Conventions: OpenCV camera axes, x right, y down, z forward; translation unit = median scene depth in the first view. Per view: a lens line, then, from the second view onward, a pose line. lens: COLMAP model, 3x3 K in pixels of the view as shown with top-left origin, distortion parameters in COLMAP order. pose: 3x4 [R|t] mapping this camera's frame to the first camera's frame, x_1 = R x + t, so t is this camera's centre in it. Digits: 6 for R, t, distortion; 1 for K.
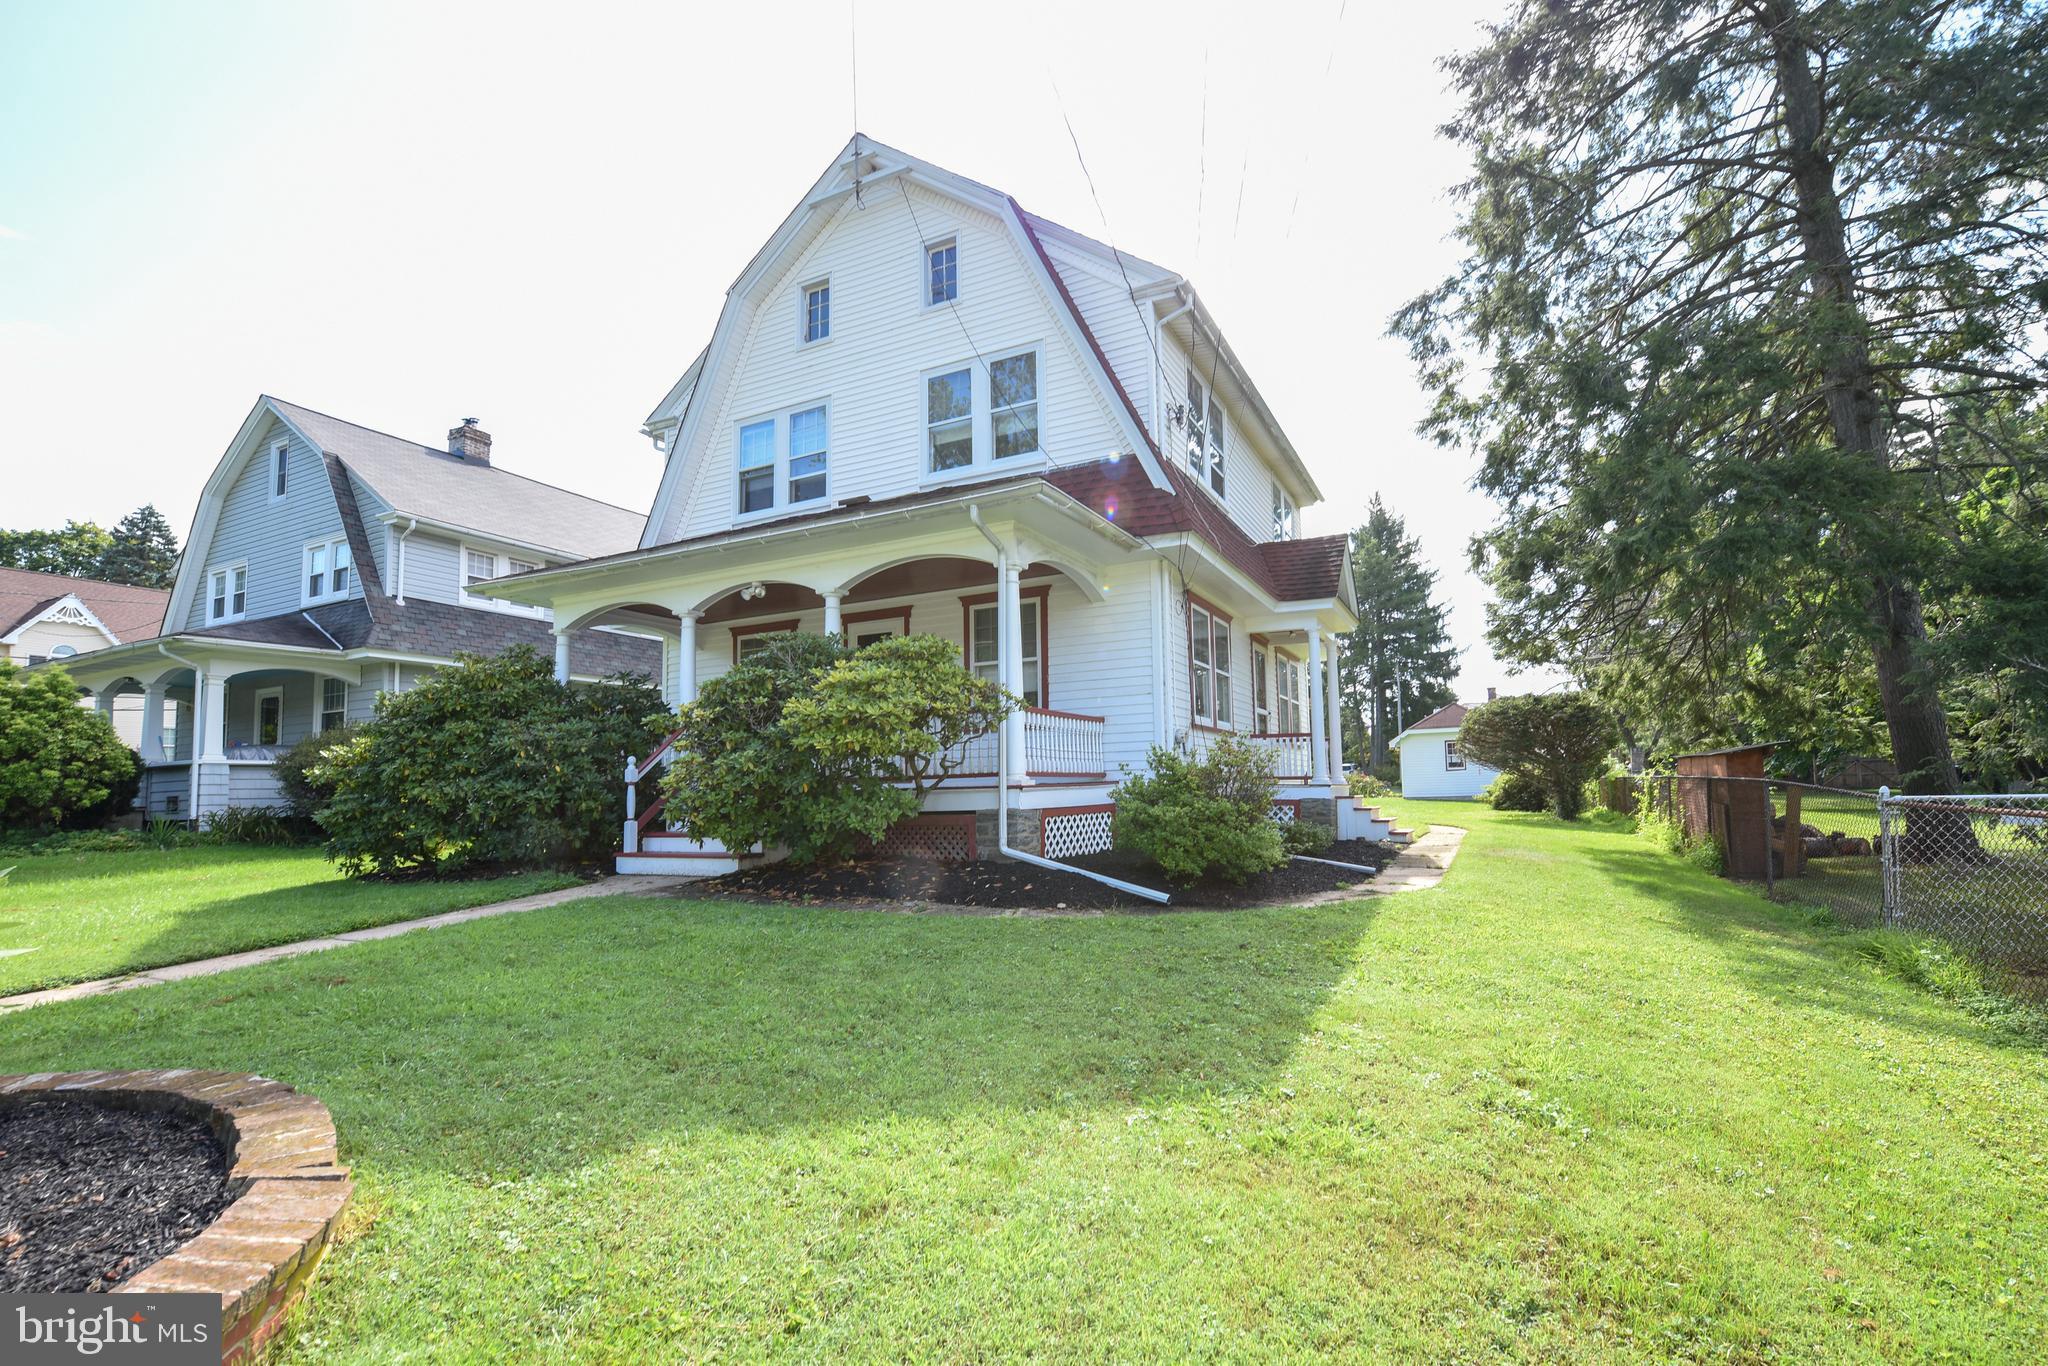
lens RADIAL K [[893.8, 0, 976.9], [0, 893.8, 703.4], [0, 0, 1]] dist [-0.015413, -0.000216]
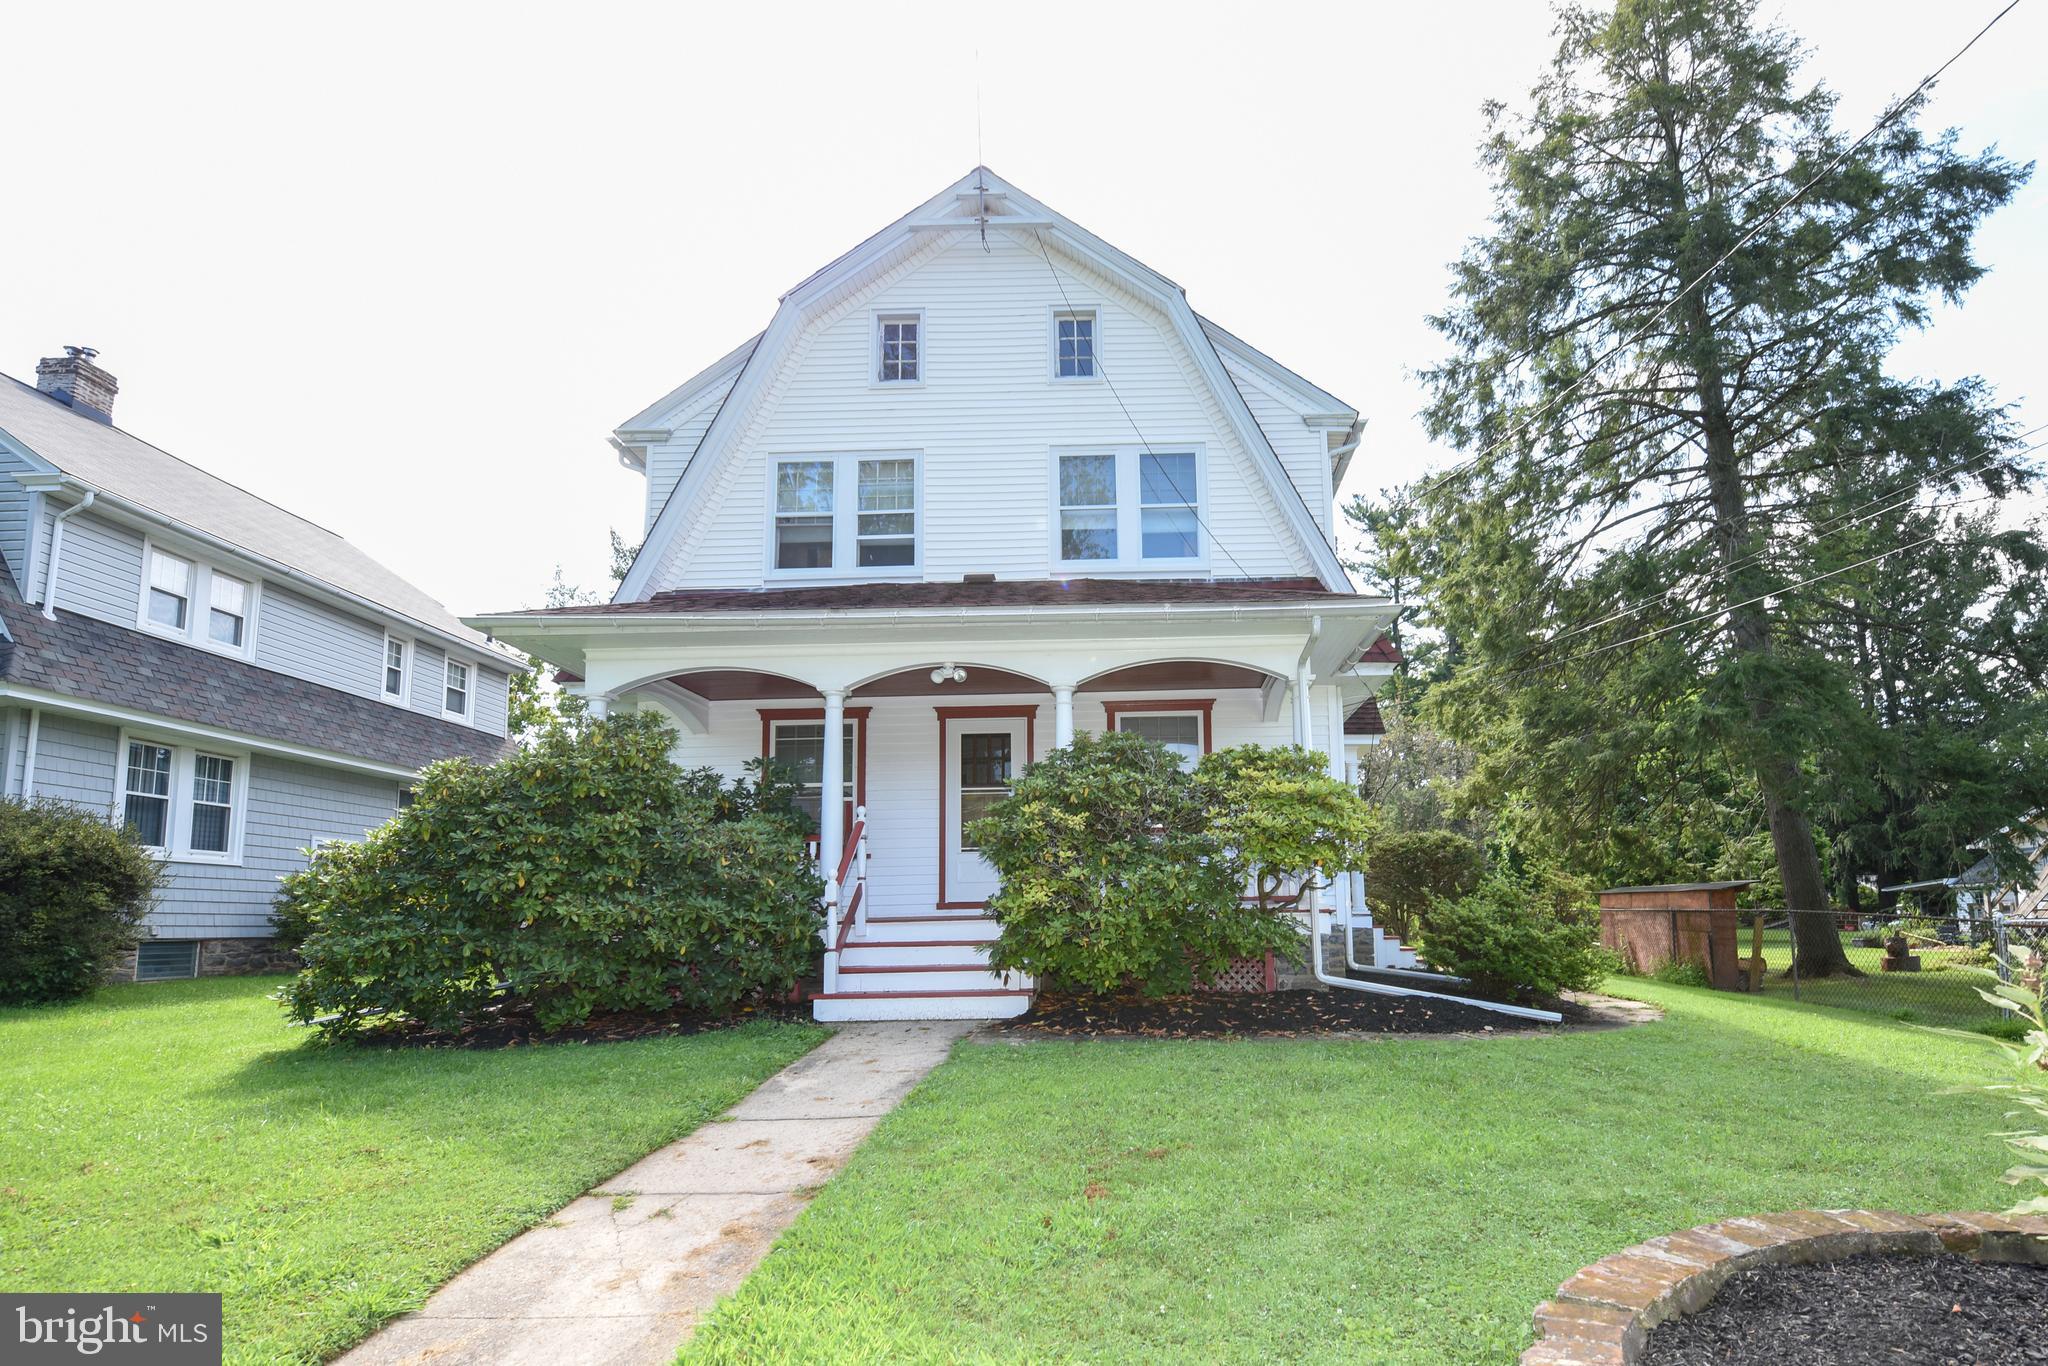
lens RADIAL K [[1020.5, 0, 1044.3], [0, 1020.5, 773.7], [0, 0, 1]] dist [-0.023884, 0.000331]
pose [[0.906227, 0.065554, 0.417678, -0.461265], [-0.044684, 0.997224, -0.059562, 0.016147], [-0.420423, 0.035313, 0.906641, 0.085063]]
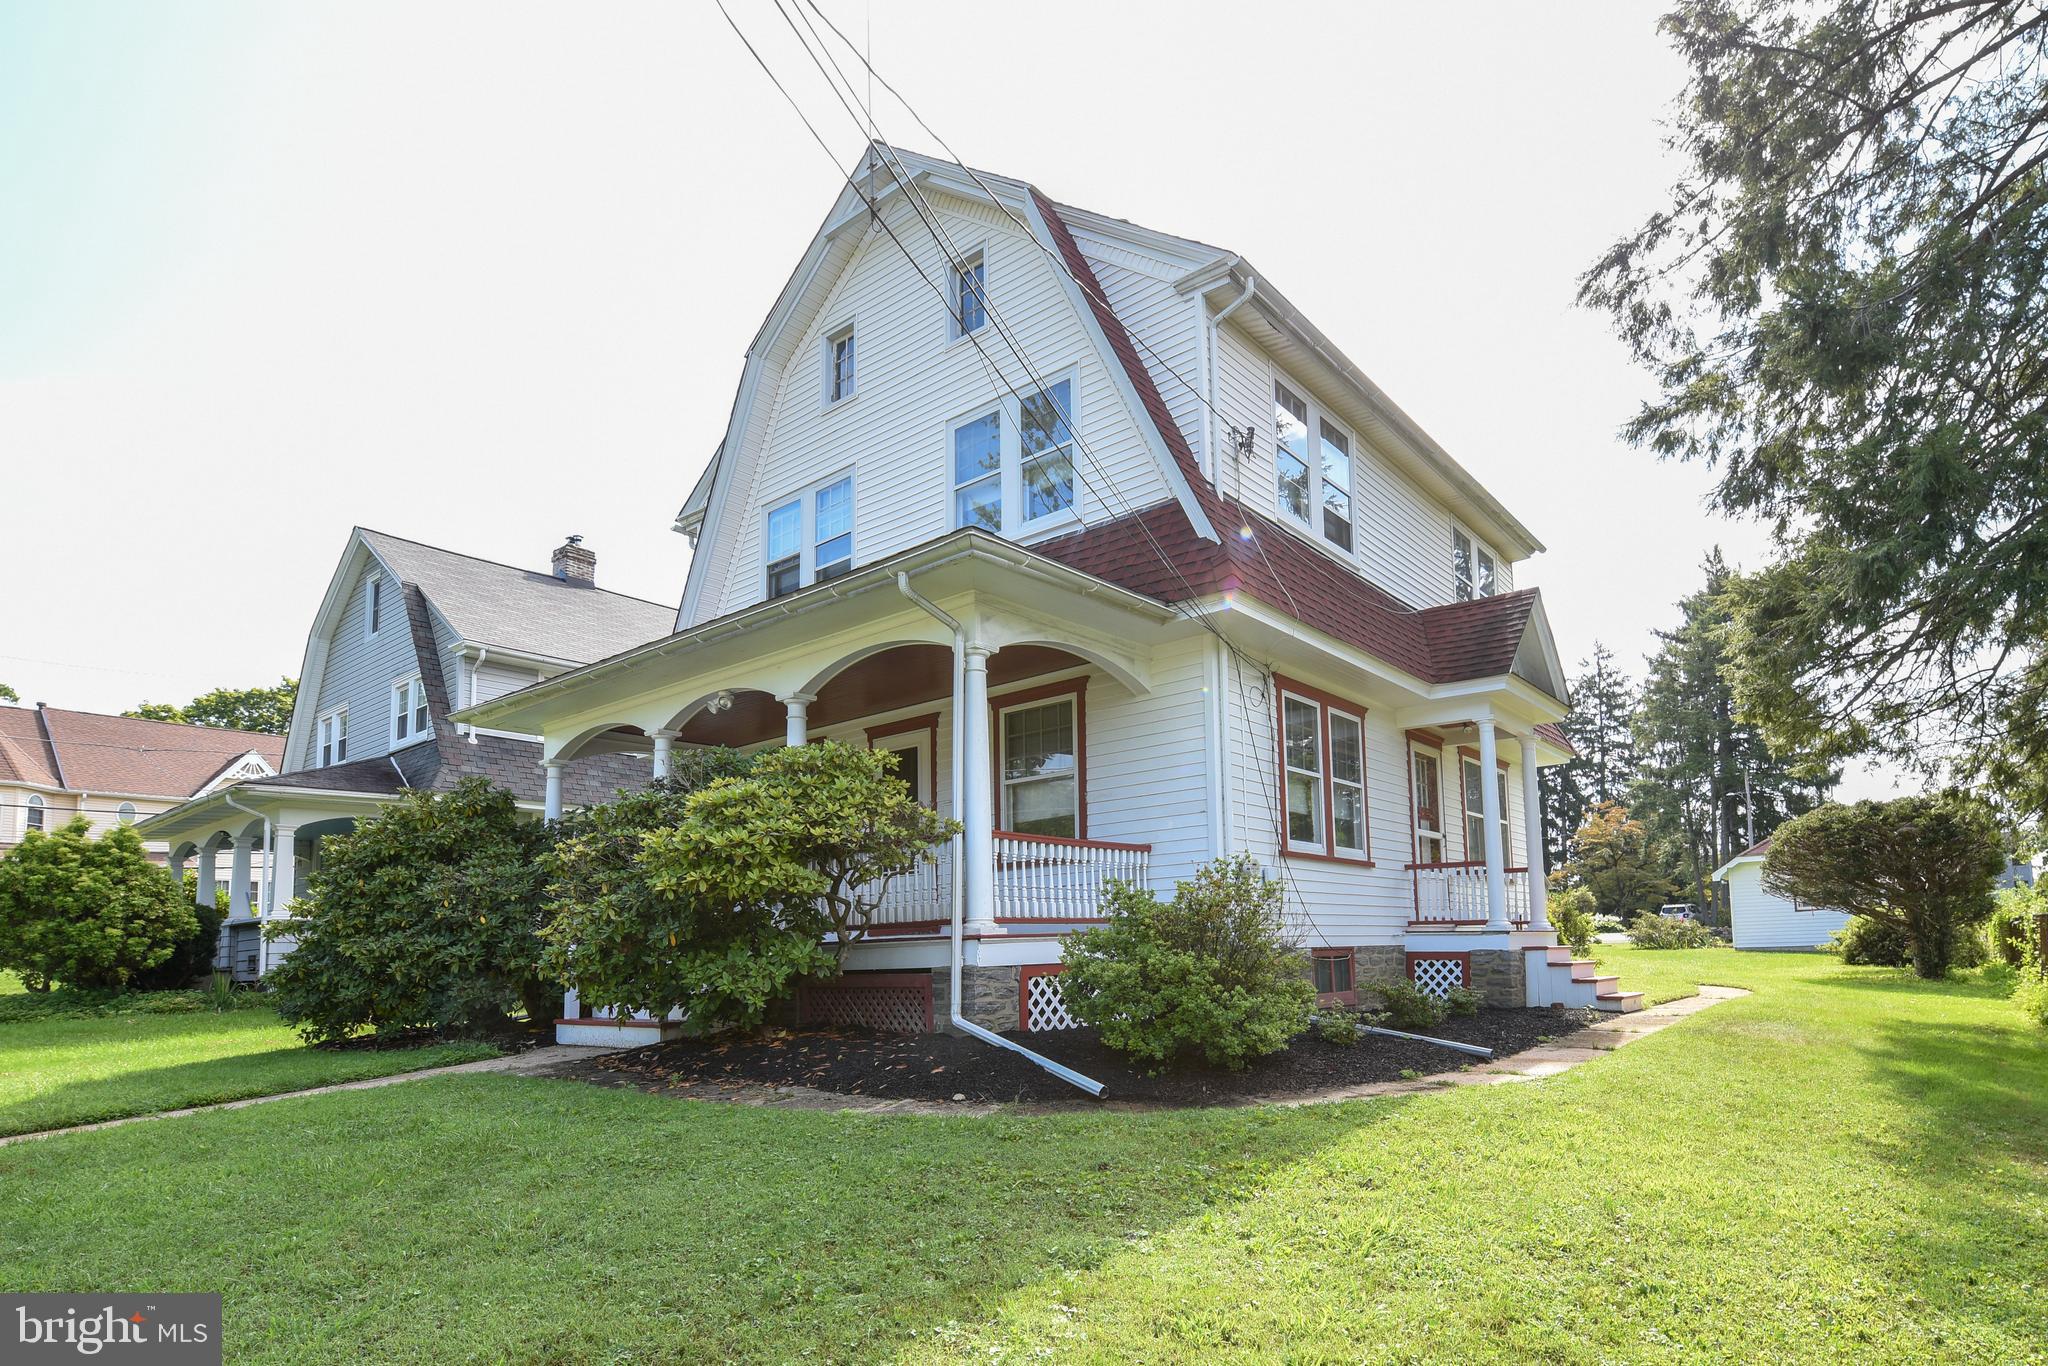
lens RADIAL K [[1052.3, 0, 1028.1], [0, 1052.3, 835.9], [0, 0, 1]] dist [-0.015712, -0.000493]
pose [[0.981826, -0.026144, -0.187971, 0.171358], [0.025167, 0.999654, -0.007583, 0.009775], [0.188105, 0.002715, 0.982145, 0.083152]]
